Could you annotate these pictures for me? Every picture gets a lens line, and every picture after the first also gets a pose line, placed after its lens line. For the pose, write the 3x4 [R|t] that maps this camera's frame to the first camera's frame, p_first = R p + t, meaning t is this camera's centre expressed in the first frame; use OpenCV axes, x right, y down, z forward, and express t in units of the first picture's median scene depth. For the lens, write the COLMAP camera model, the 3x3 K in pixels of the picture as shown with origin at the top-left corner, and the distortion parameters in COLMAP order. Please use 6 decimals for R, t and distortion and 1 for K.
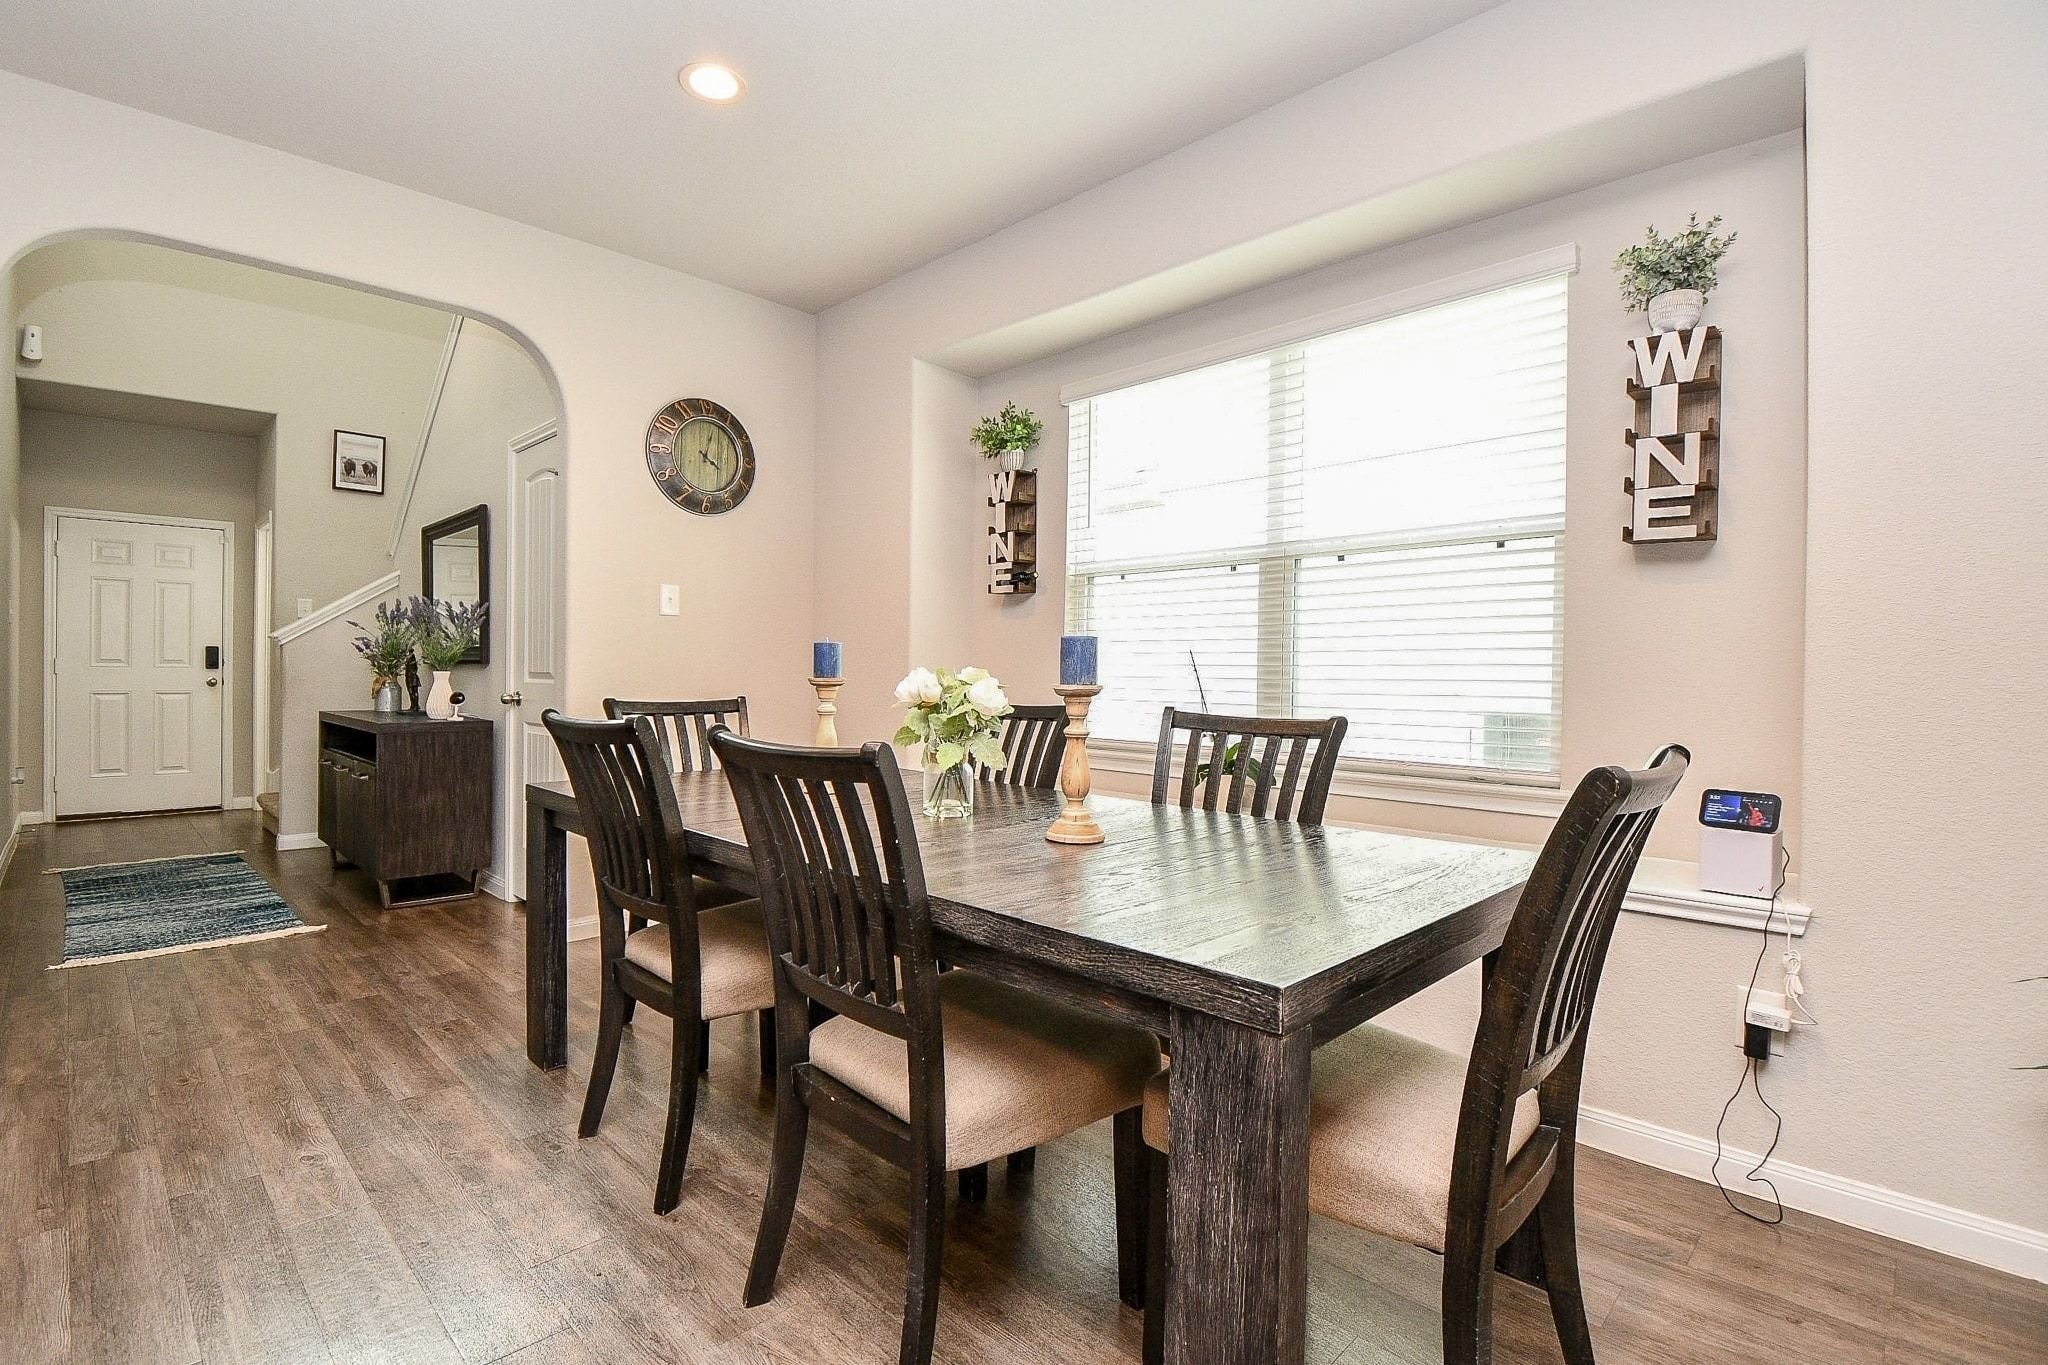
lens RADIAL K [[970.0, 0, 1021.3], [0, 970.0, 673.2], [0, 0, 1]] dist [-0.018655, -0.001088]
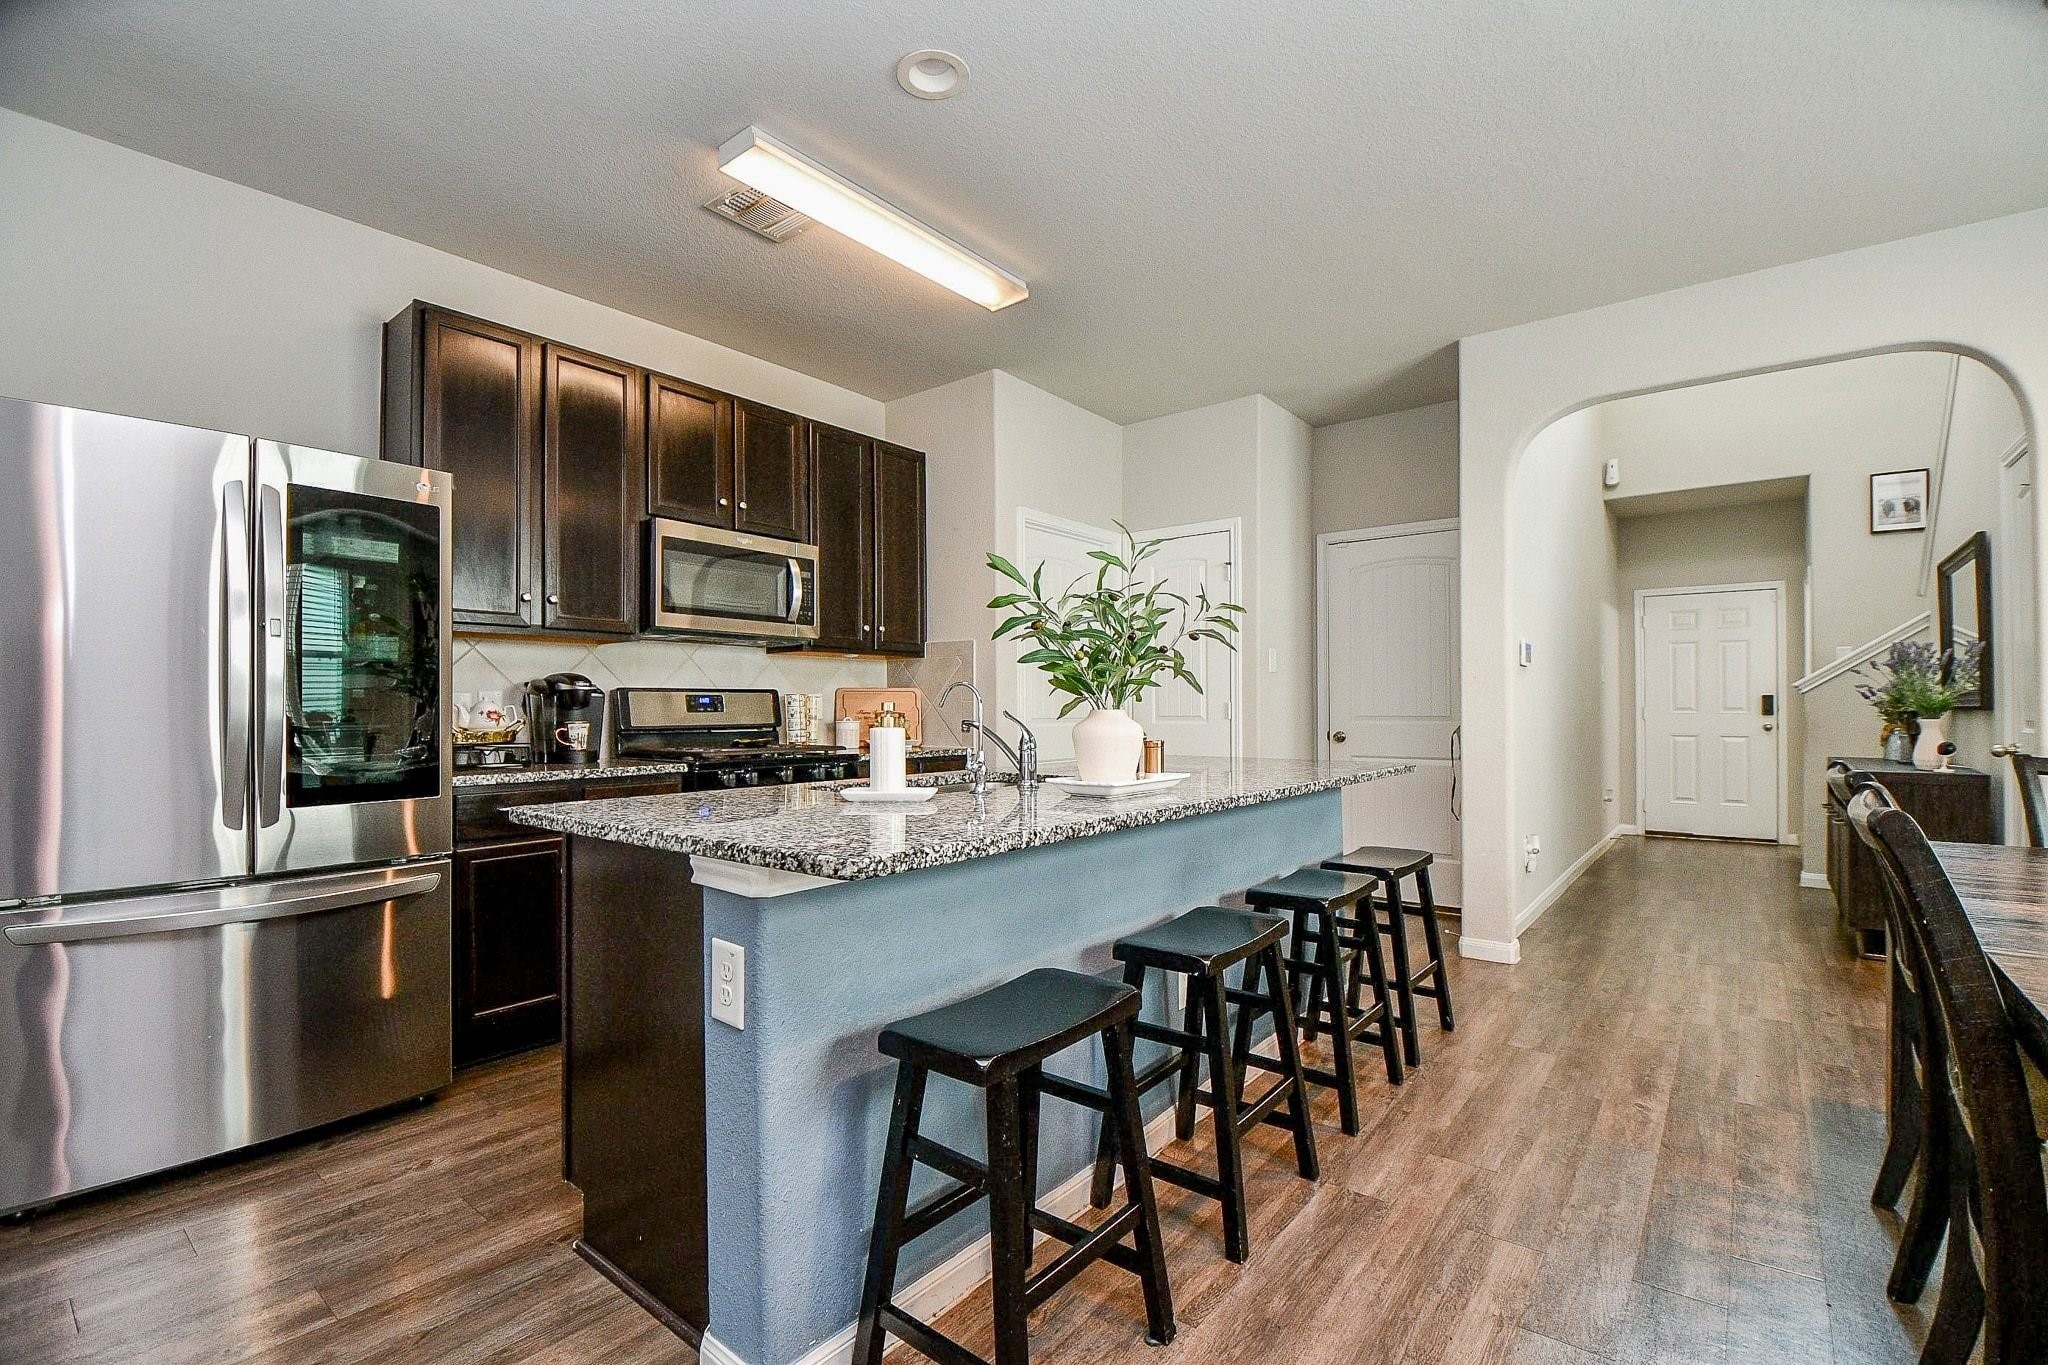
lens RADIAL K [[934.7, 0, 1024.9], [0, 934.7, 693.6], [0, 0, 1]] dist [-0.000798, -0.000621]
pose [[0.124440, -0.024319, -0.991929, 0.183336], [-0.000005, 0.999700, -0.024511, -0.004533], [0.992227, 0.003055, 0.124403, 0.014687]]
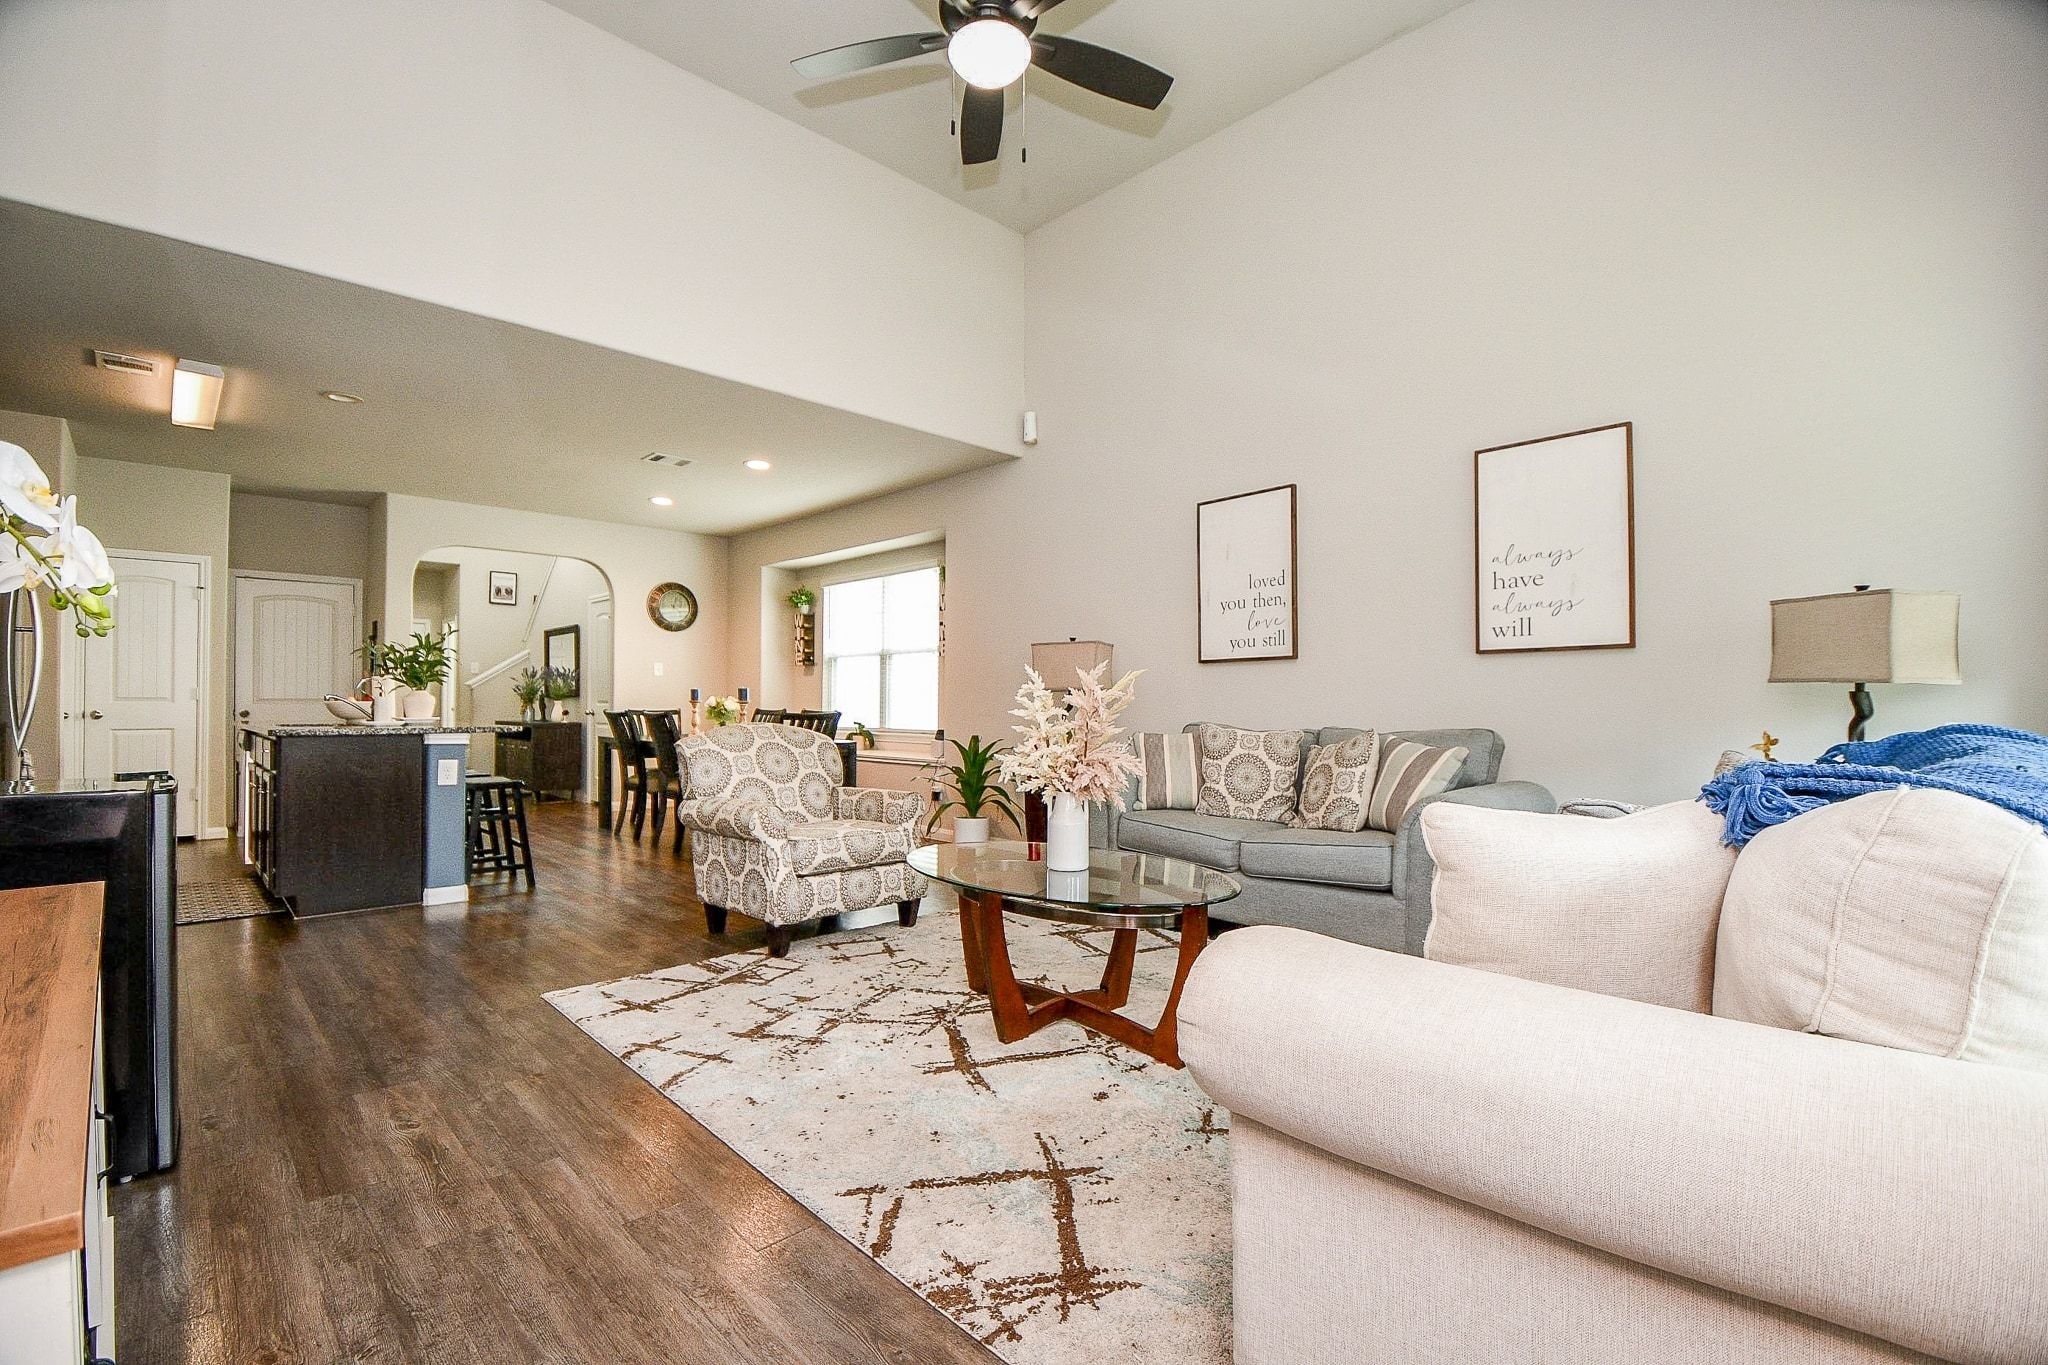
lens RADIAL K [[951.6, 0, 1063.4], [0, 951.6, 709.1], [0, 0, 1]] dist [-0.000262, -0.000141]
pose [[0.999919, -0.002998, -0.012349, 0.567444], [0.002992, 0.999995, -0.000556, 0.021056], [0.012351, 0.000519, 0.999924, -1.136743]]
